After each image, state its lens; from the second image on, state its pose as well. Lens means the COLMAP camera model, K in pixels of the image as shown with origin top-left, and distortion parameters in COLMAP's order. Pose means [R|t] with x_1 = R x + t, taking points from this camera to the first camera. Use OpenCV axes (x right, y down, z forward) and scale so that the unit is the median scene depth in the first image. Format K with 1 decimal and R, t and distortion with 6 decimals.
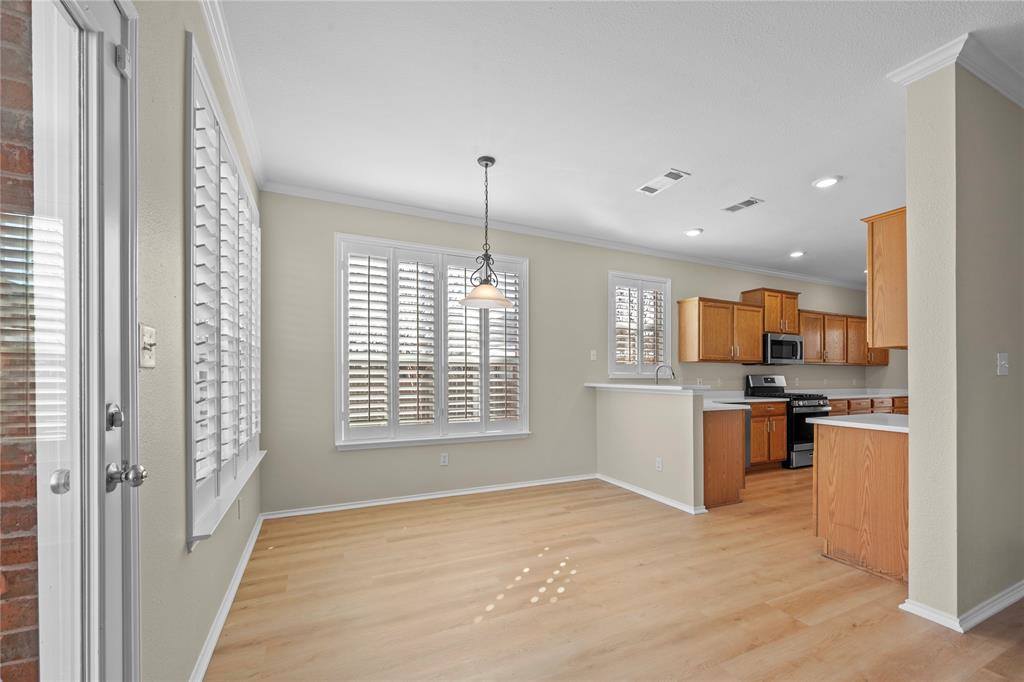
lens RADIAL K [[412.1, 0, 515.1], [0, 412.1, 373.3], [0, 0, 1]] dist [-0.000009, 0.000012]
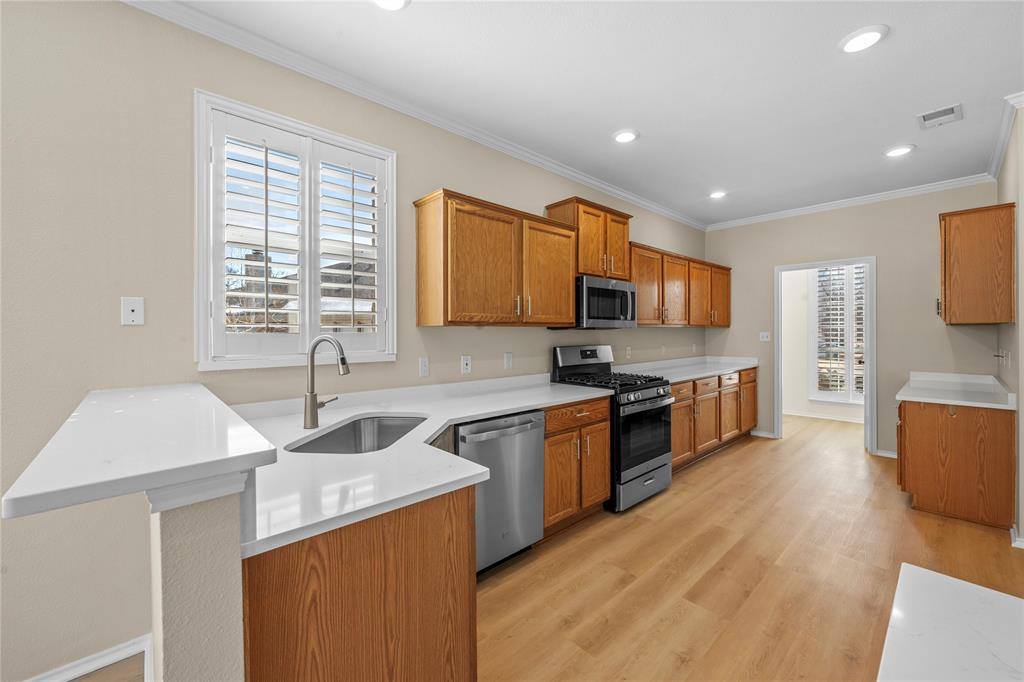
lens RADIAL K [[412.1, 0, 509.8], [0, 412.1, 334.5], [0, 0, 1]] dist [-0.000009, 0.000012]
pose [[0.953911, -0.009176, 0.299950, 0.340582], [0.005951, 0.999914, 0.011664, -0.021589], [-0.300031, -0.009341, 0.953884, 0.477201]]
